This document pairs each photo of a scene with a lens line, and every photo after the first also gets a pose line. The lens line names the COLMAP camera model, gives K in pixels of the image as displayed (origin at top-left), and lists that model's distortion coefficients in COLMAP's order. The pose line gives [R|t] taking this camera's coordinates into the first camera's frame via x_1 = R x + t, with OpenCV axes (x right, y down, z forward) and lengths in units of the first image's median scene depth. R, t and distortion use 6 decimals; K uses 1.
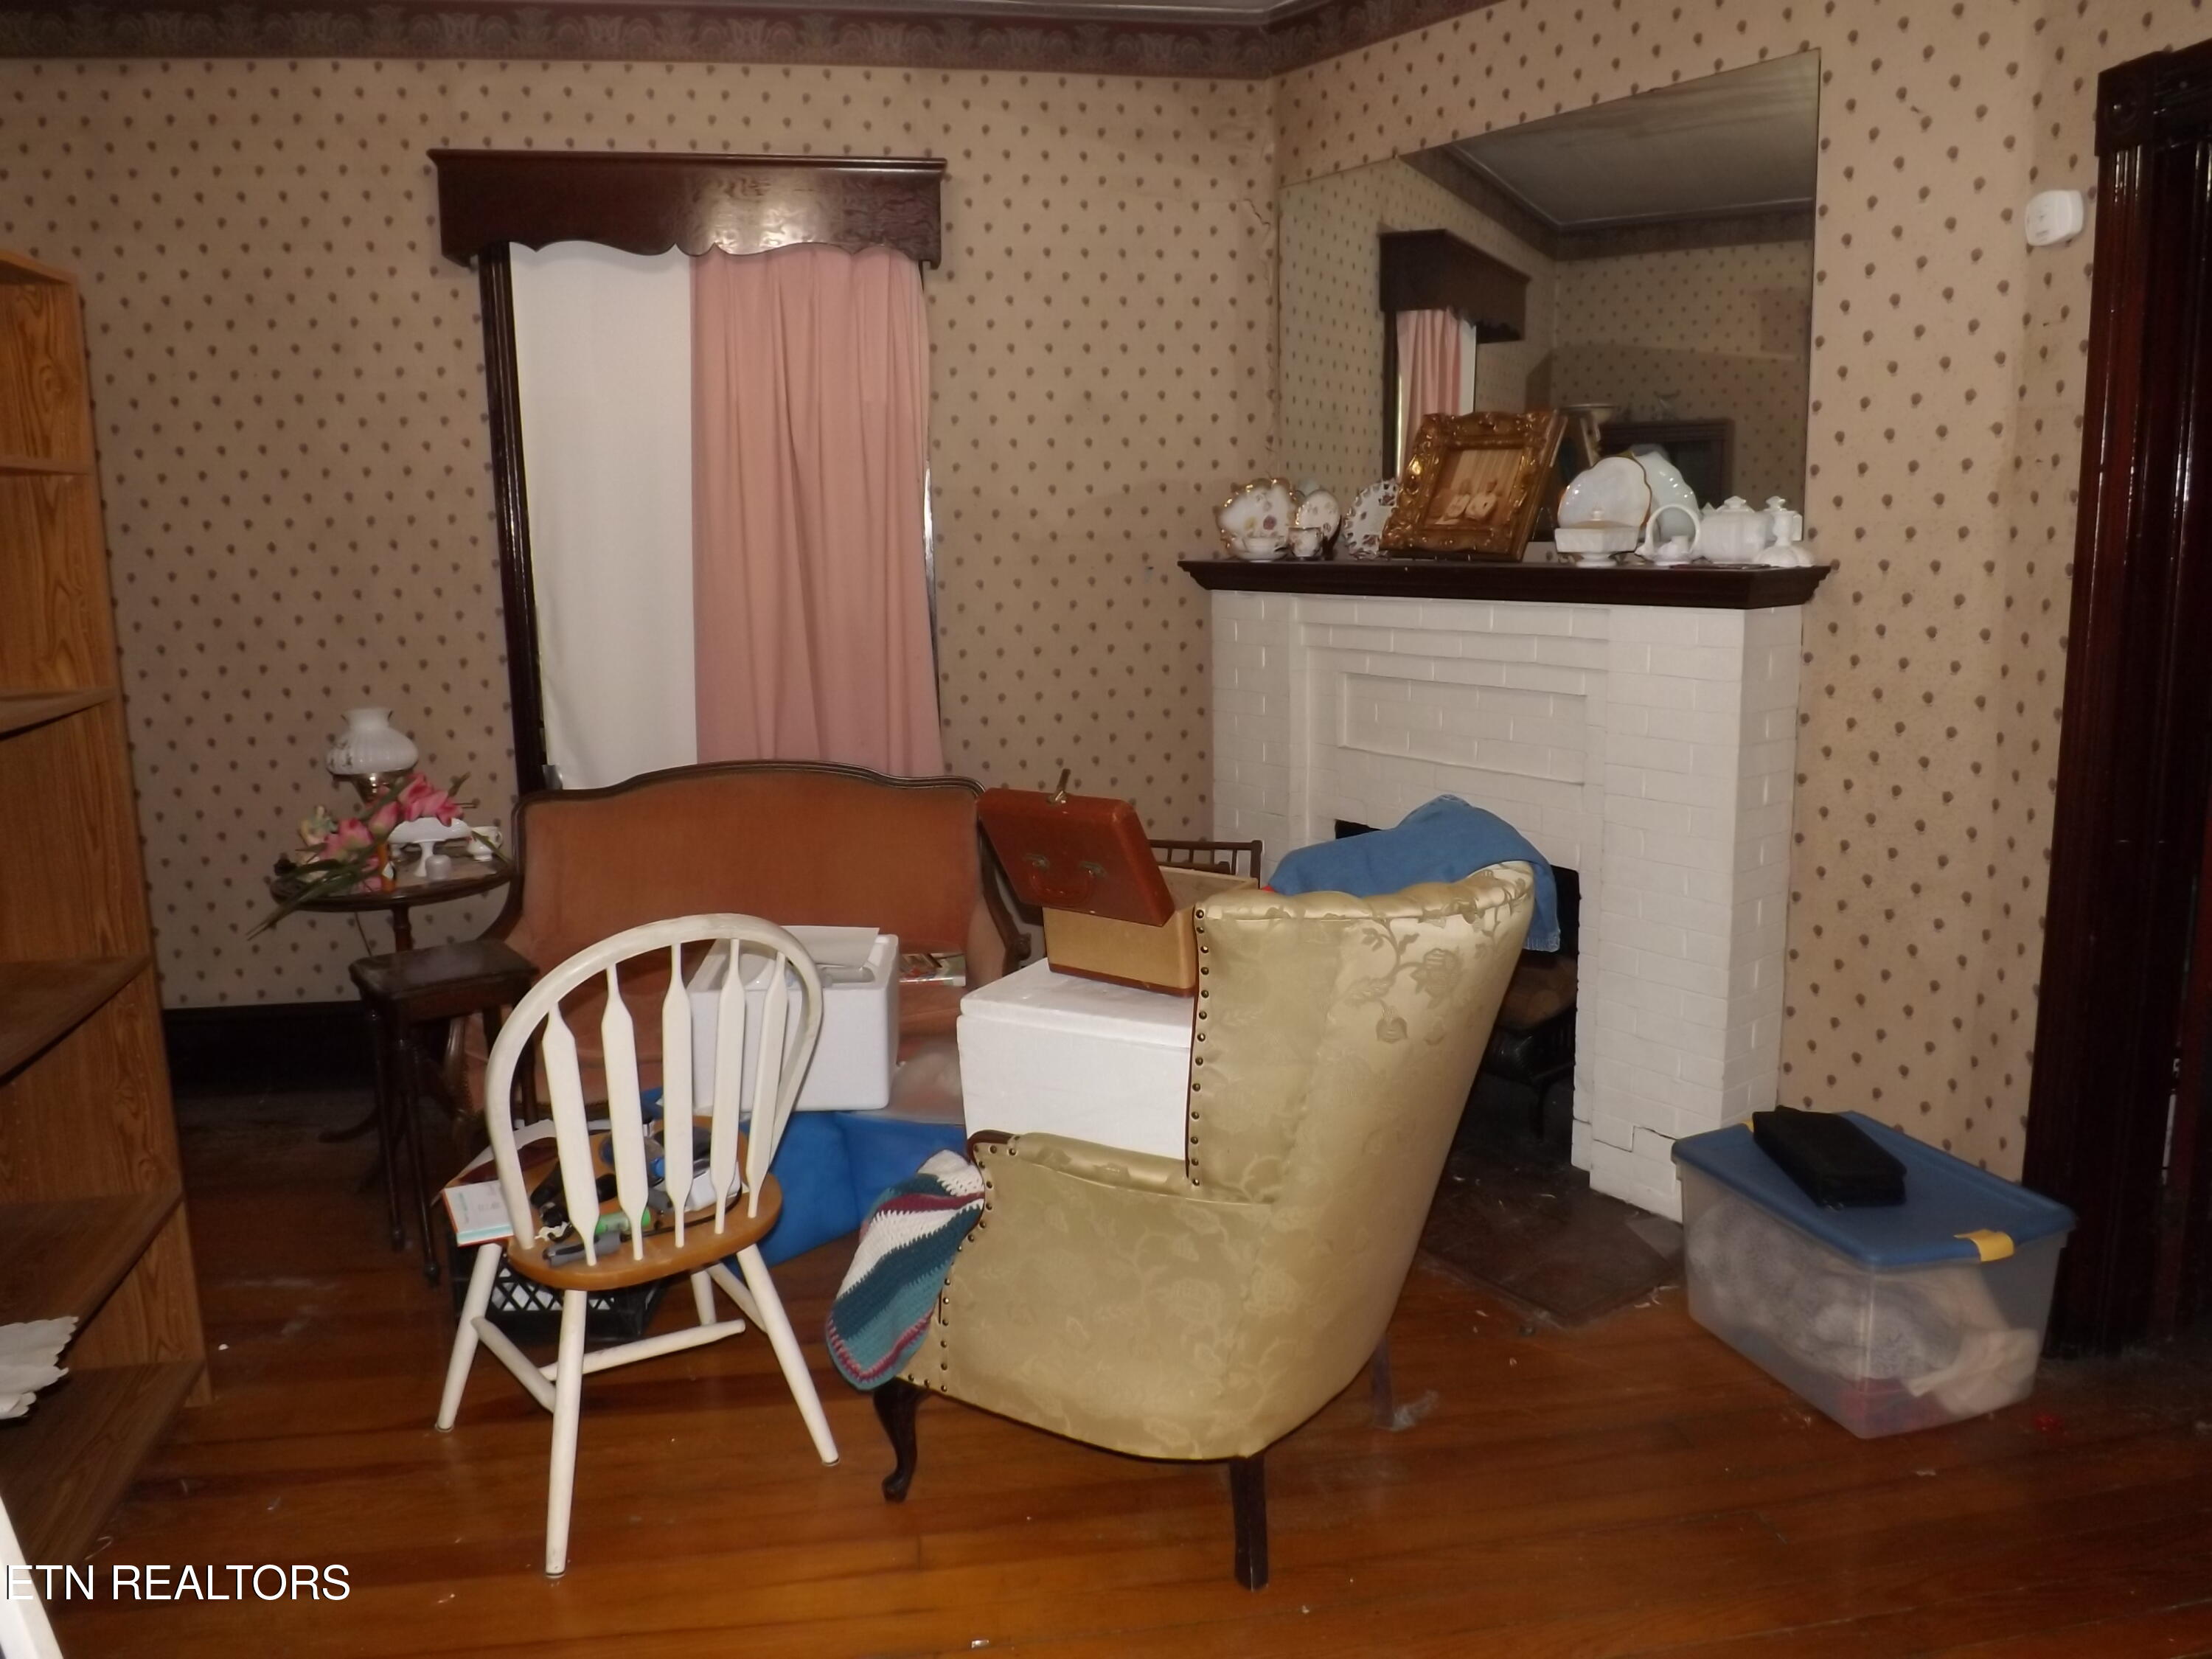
lens RADIAL K [[1600.8, 0, 1104.6], [0, 1600.8, 831.8], [0, 0, 1]] dist [-0.056187, 0.005773]
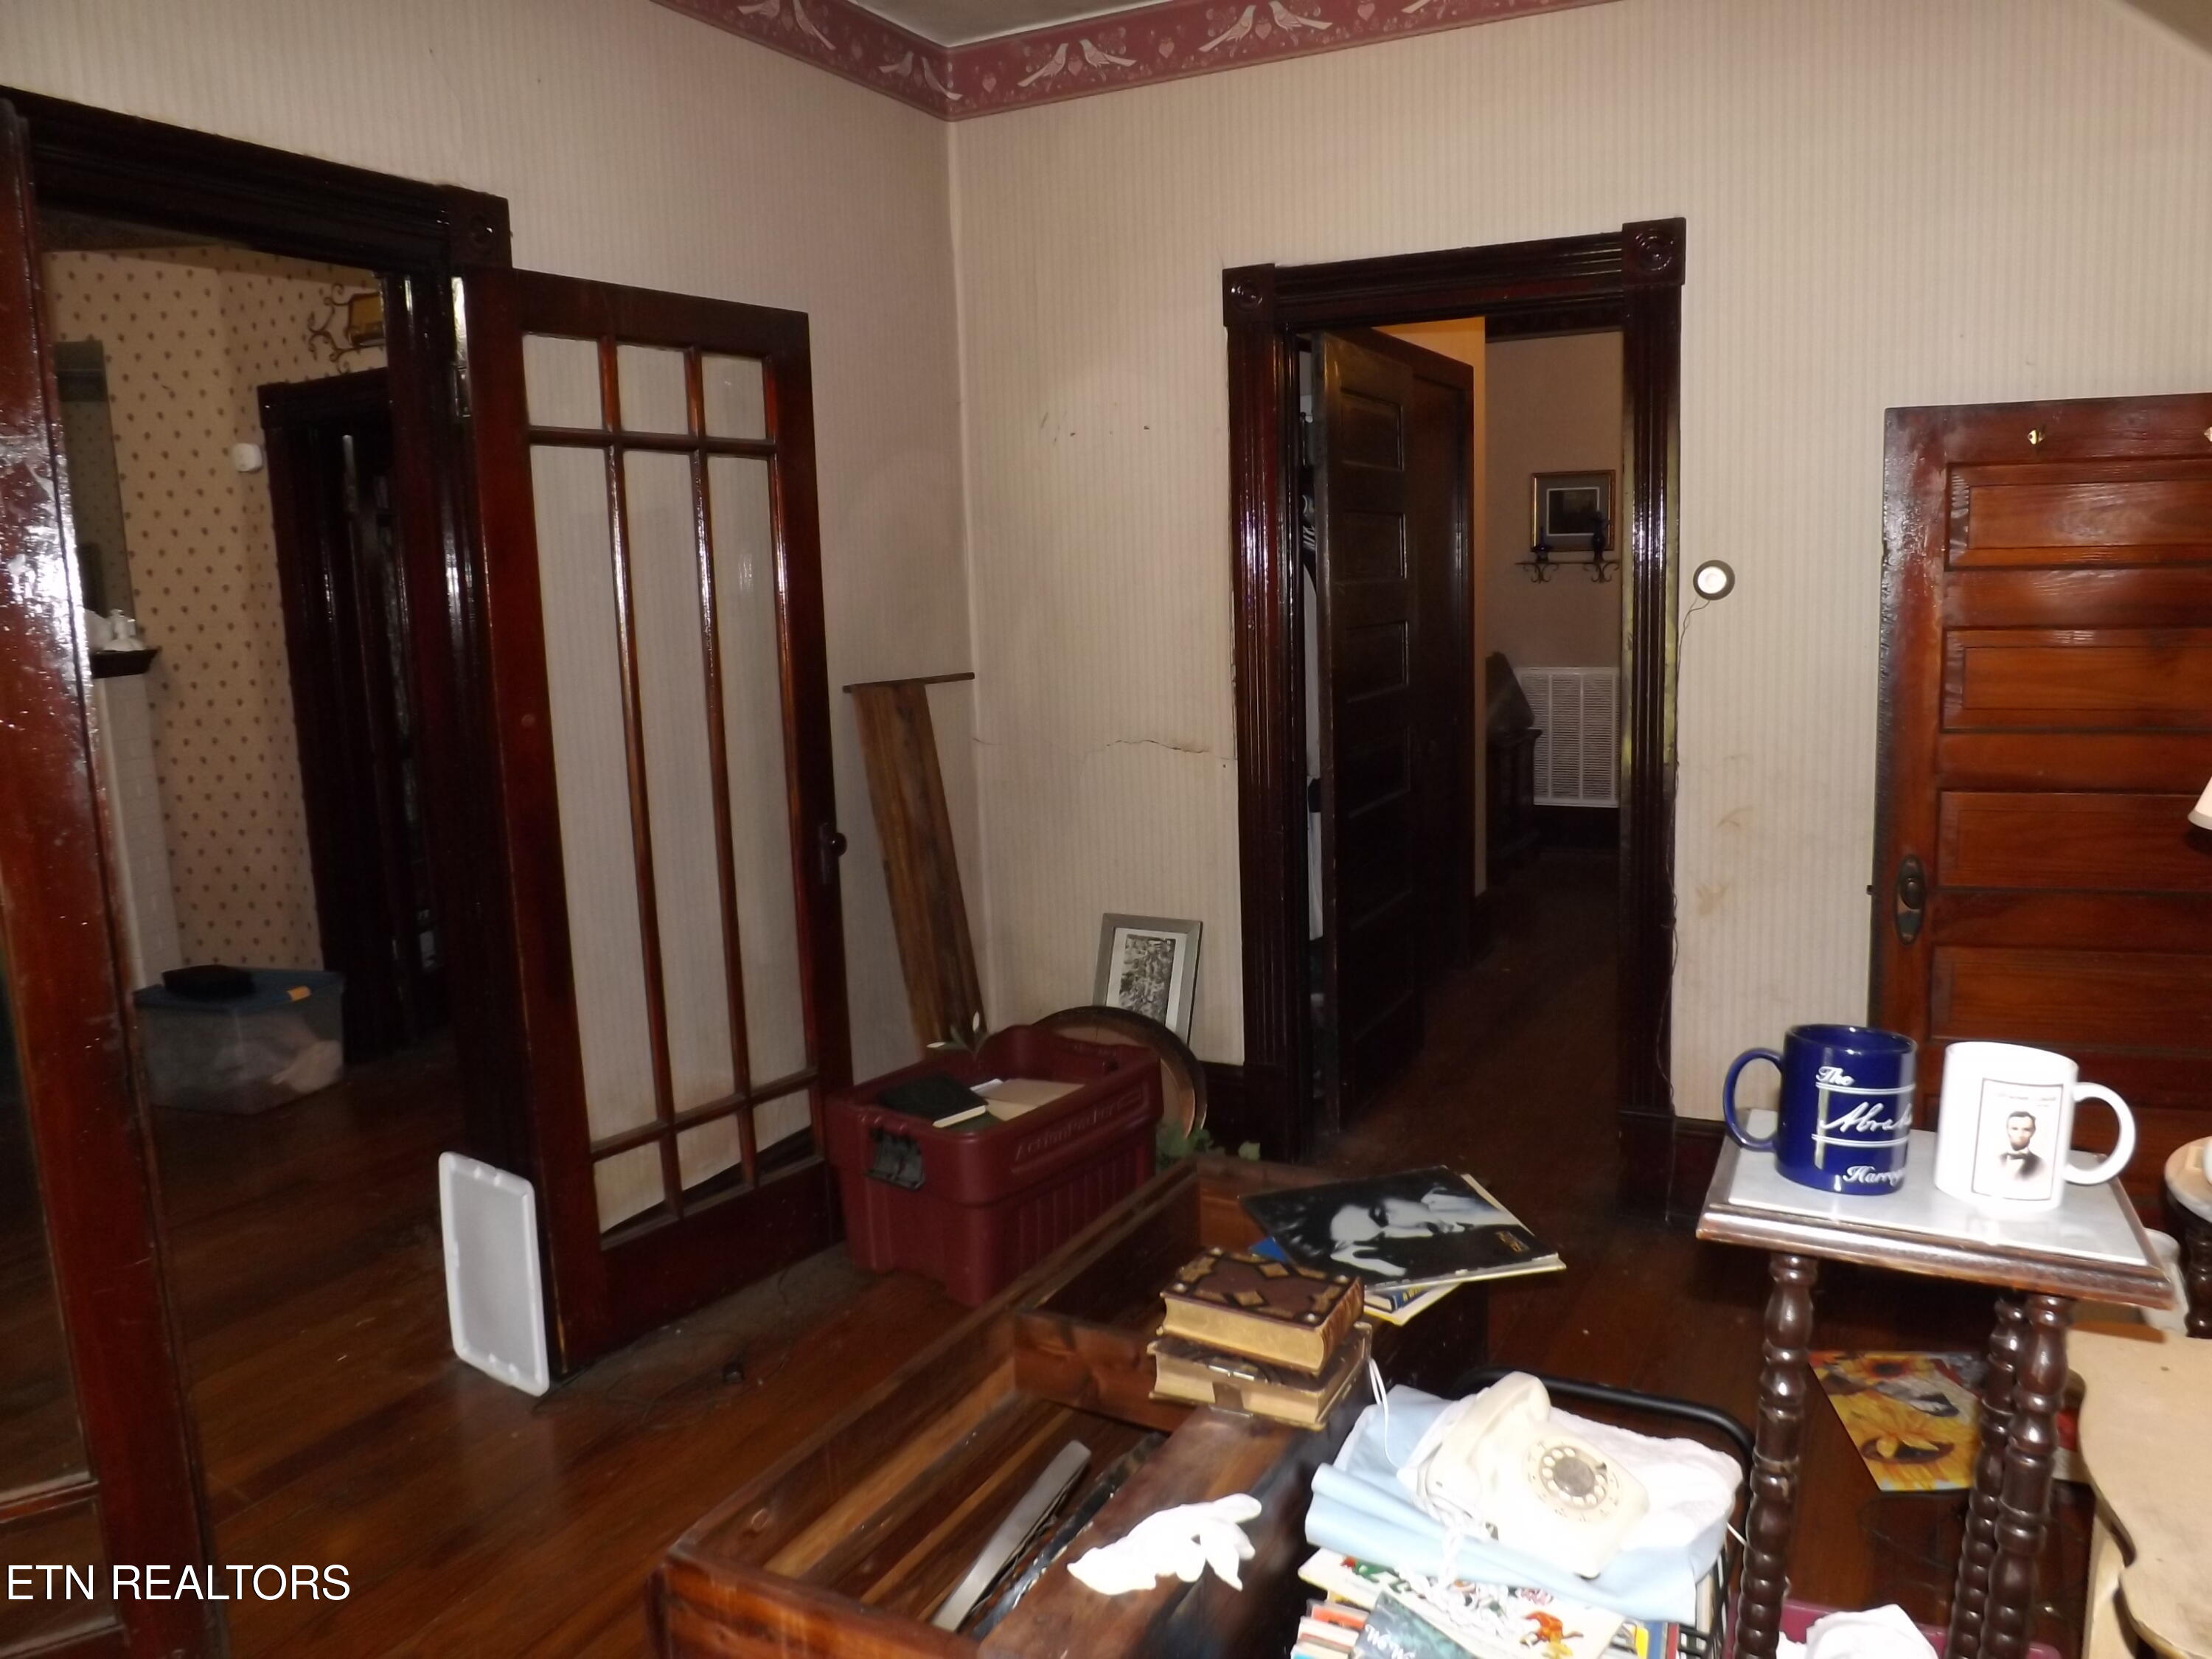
lens RADIAL K [[1600.8, 0, 1114.3], [0, 1600.8, 835.5], [0, 0, 1]] dist [-0.056187, 0.005773]
pose [[0.602263, -0.124052, 0.788601, -0.281904], [0.171202, 0.984939, 0.024188, 0.171332], [-0.779724, 0.120442, 0.614430, -0.844482]]
